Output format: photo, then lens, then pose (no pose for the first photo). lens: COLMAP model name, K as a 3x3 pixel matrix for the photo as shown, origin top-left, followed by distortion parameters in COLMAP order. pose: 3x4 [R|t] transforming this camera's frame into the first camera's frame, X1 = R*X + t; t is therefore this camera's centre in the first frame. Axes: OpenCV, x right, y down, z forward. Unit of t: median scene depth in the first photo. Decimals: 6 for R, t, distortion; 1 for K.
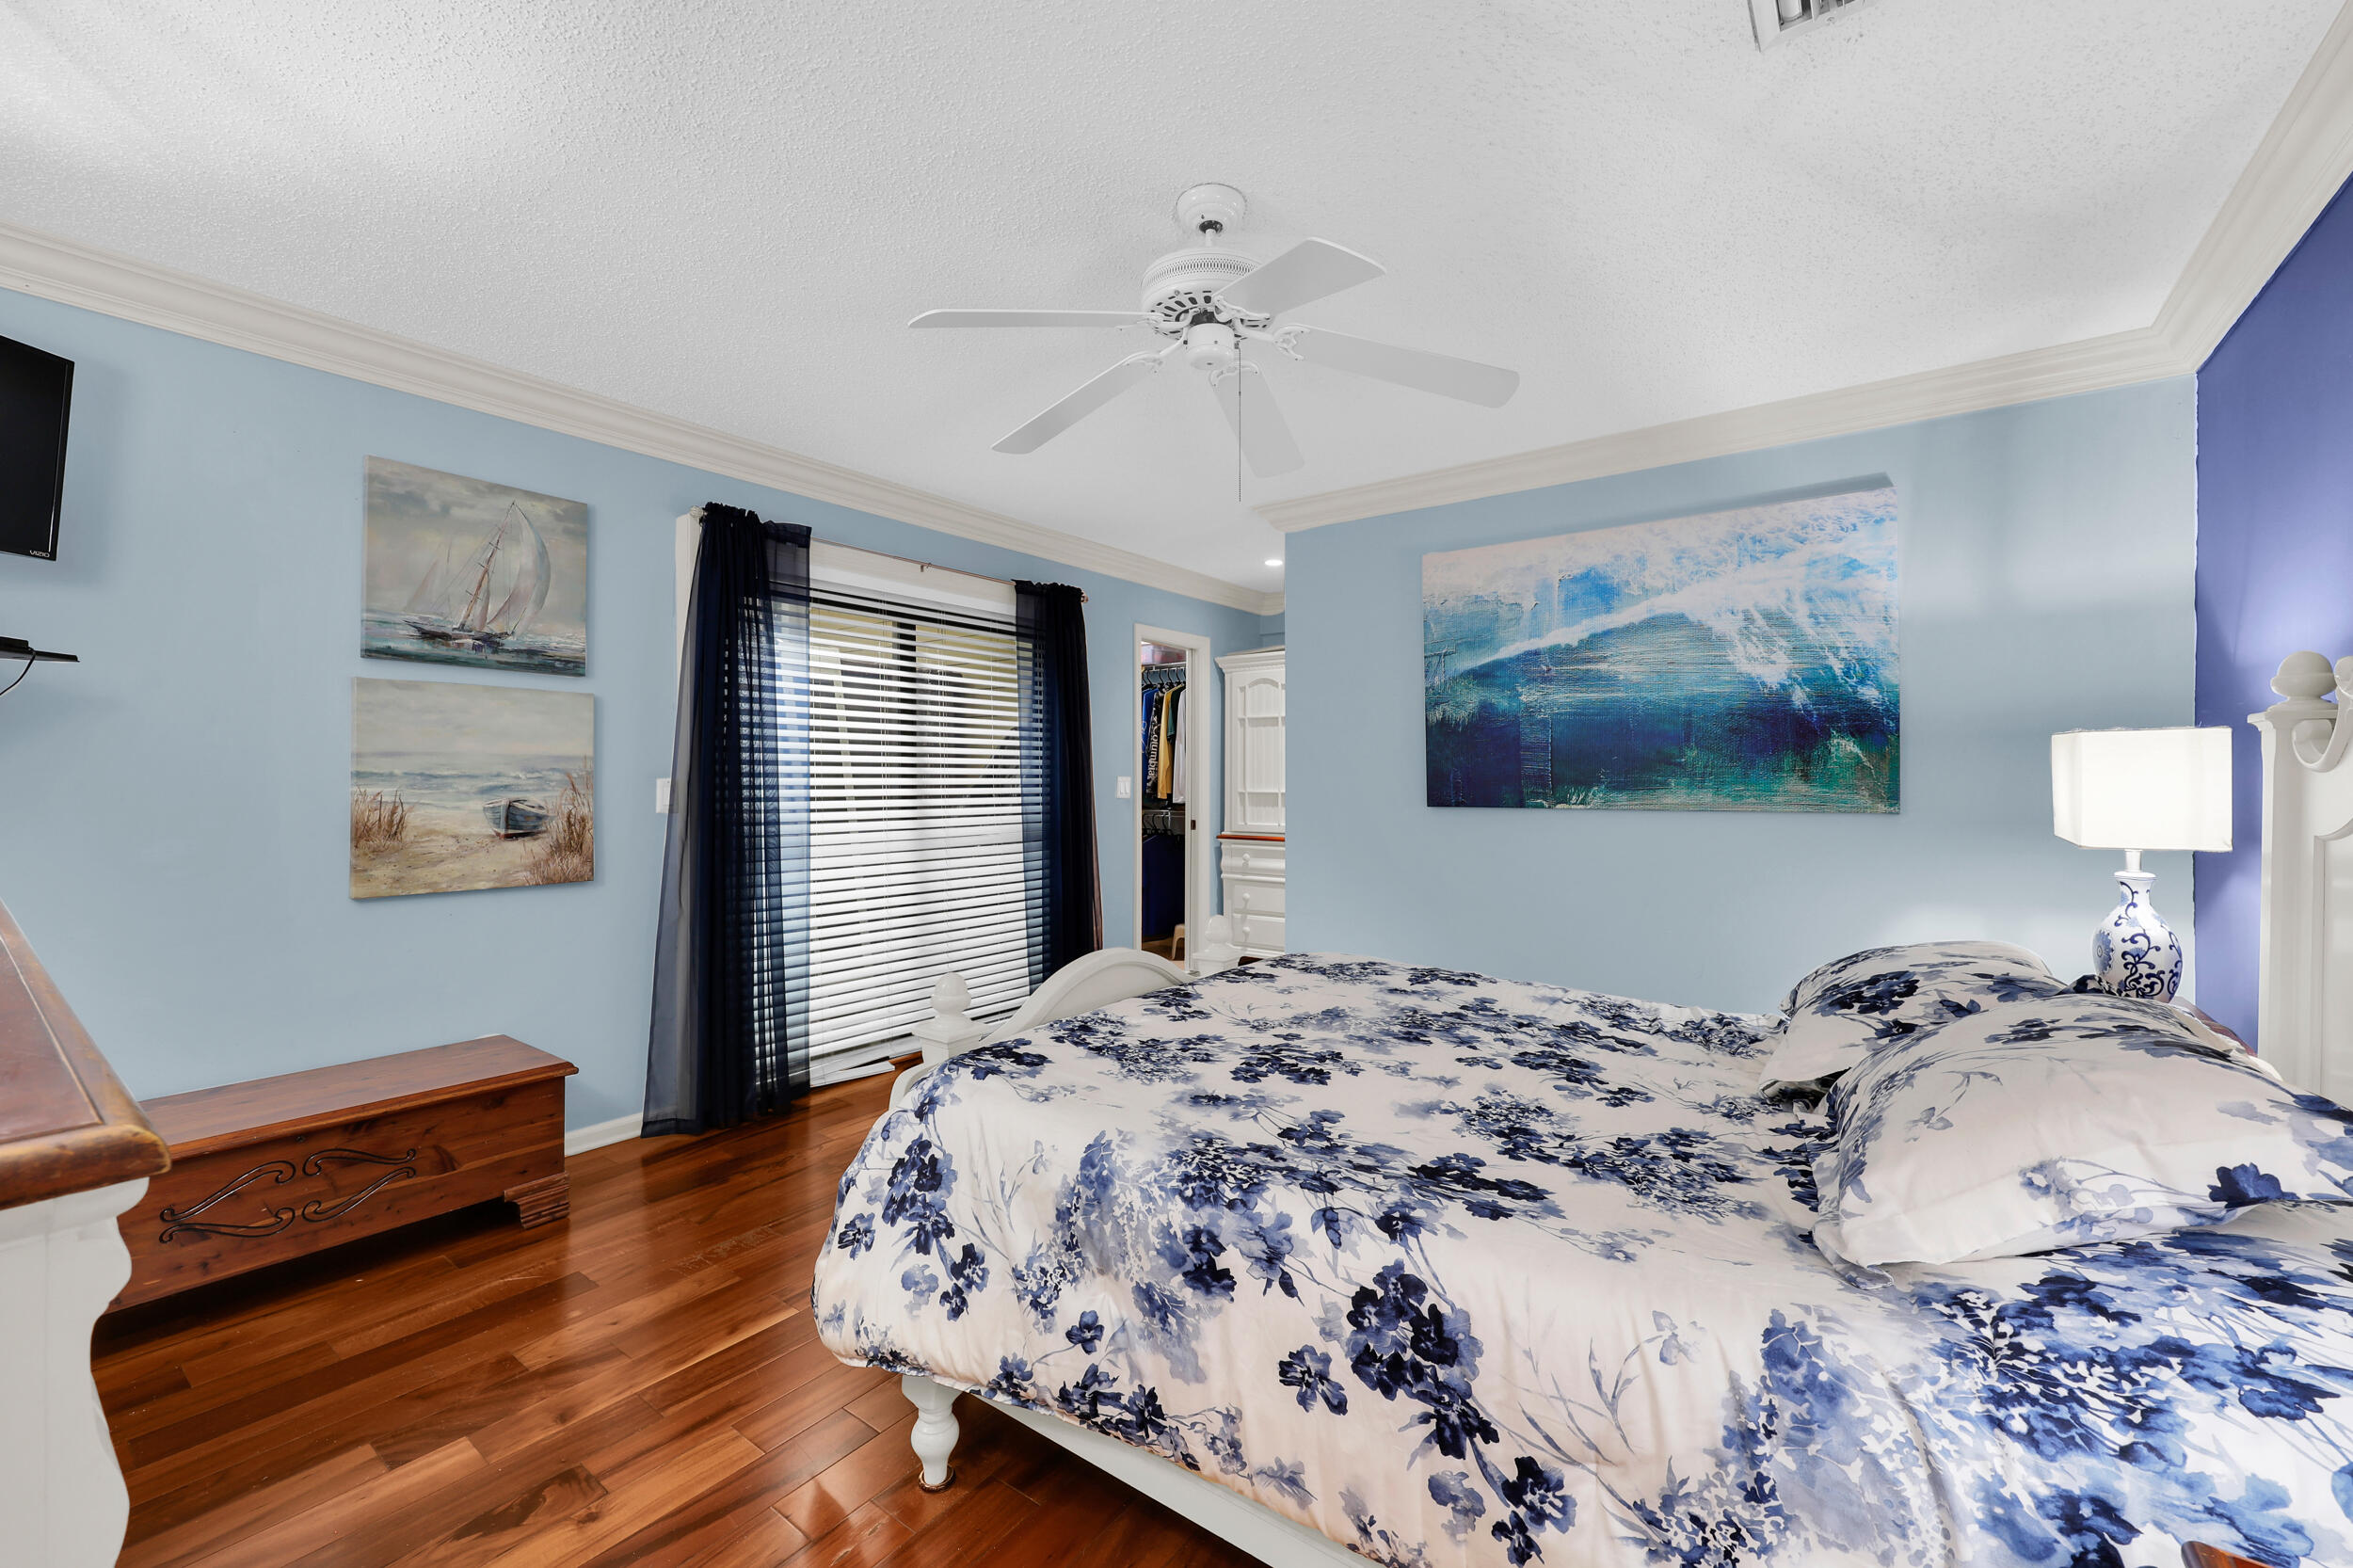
lens RADIAL K [[960.8, 0, 1181.4], [0, 960.8, 773.0], [0, 0, 1]] dist [-0.009315, -0.000112]
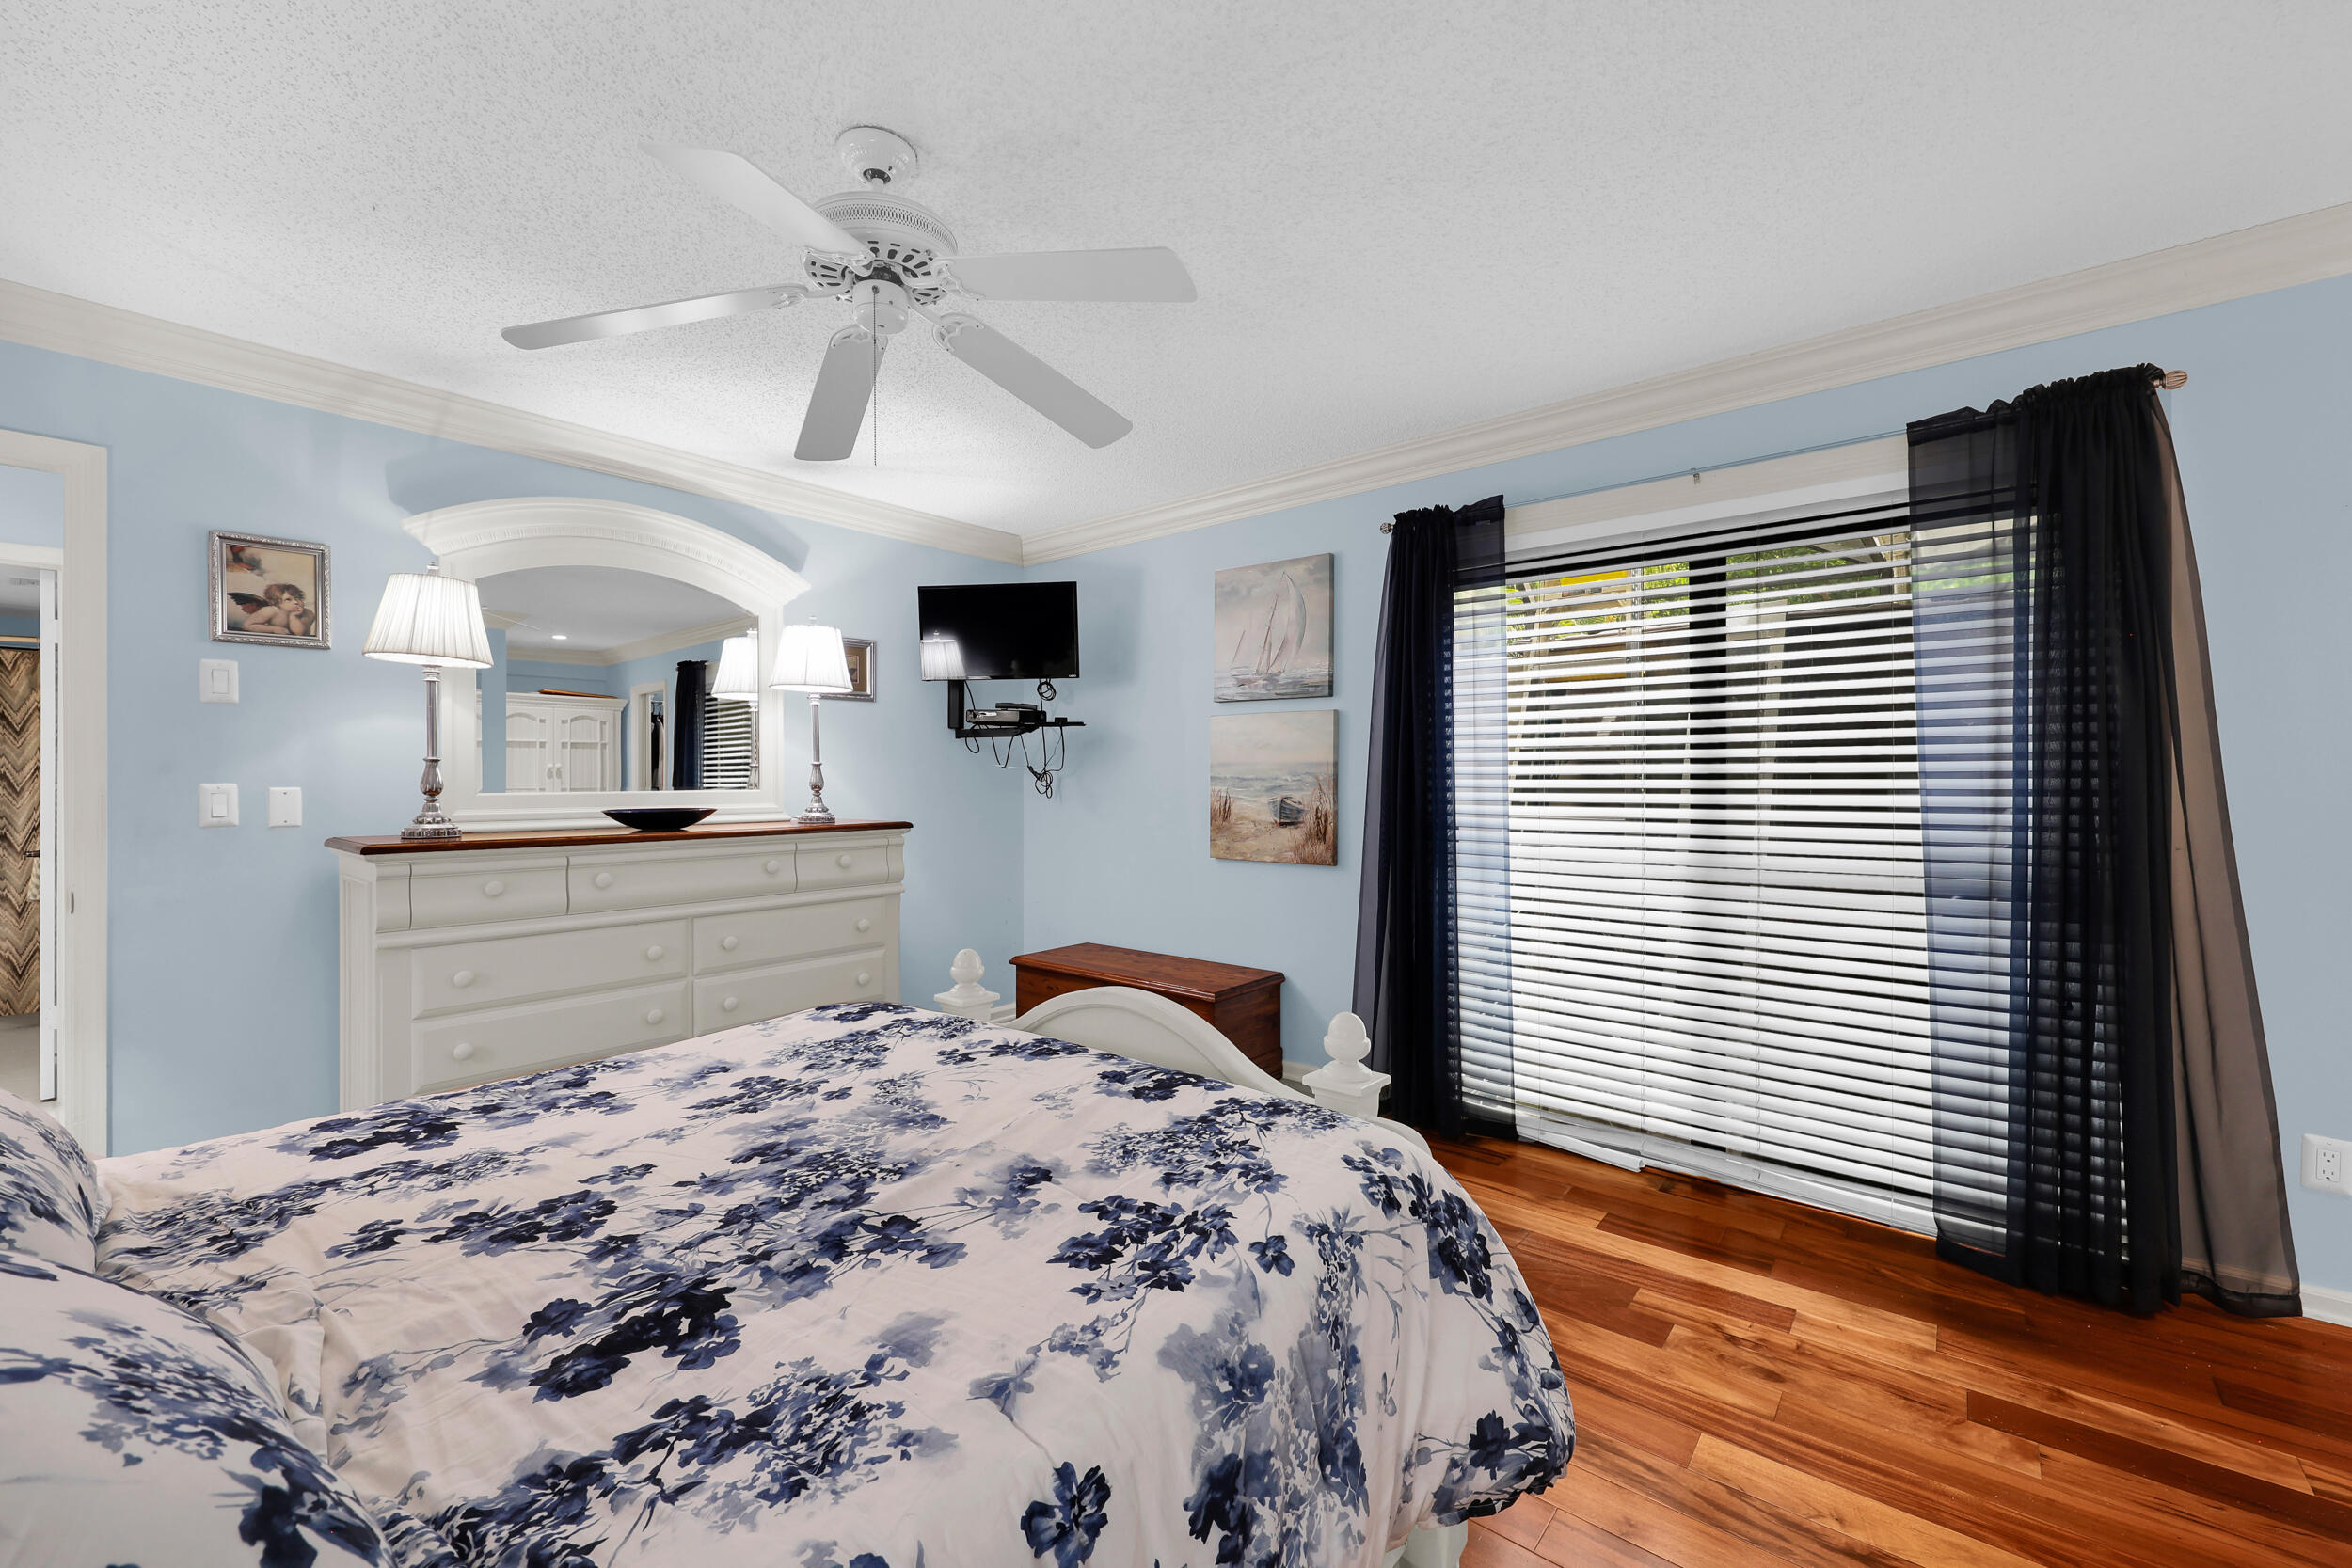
lens RADIAL K [[943.9, 0, 1177.5], [0, 943.9, 840.5], [0, 0, 1]] dist [-0.002185, -0.000398]
pose [[-0.056508, 0.067092, -0.996145, 0.686920], [0.011330, 0.997718, 0.066555, -0.000976], [0.998338, -0.007526, -0.057139, 1.015301]]
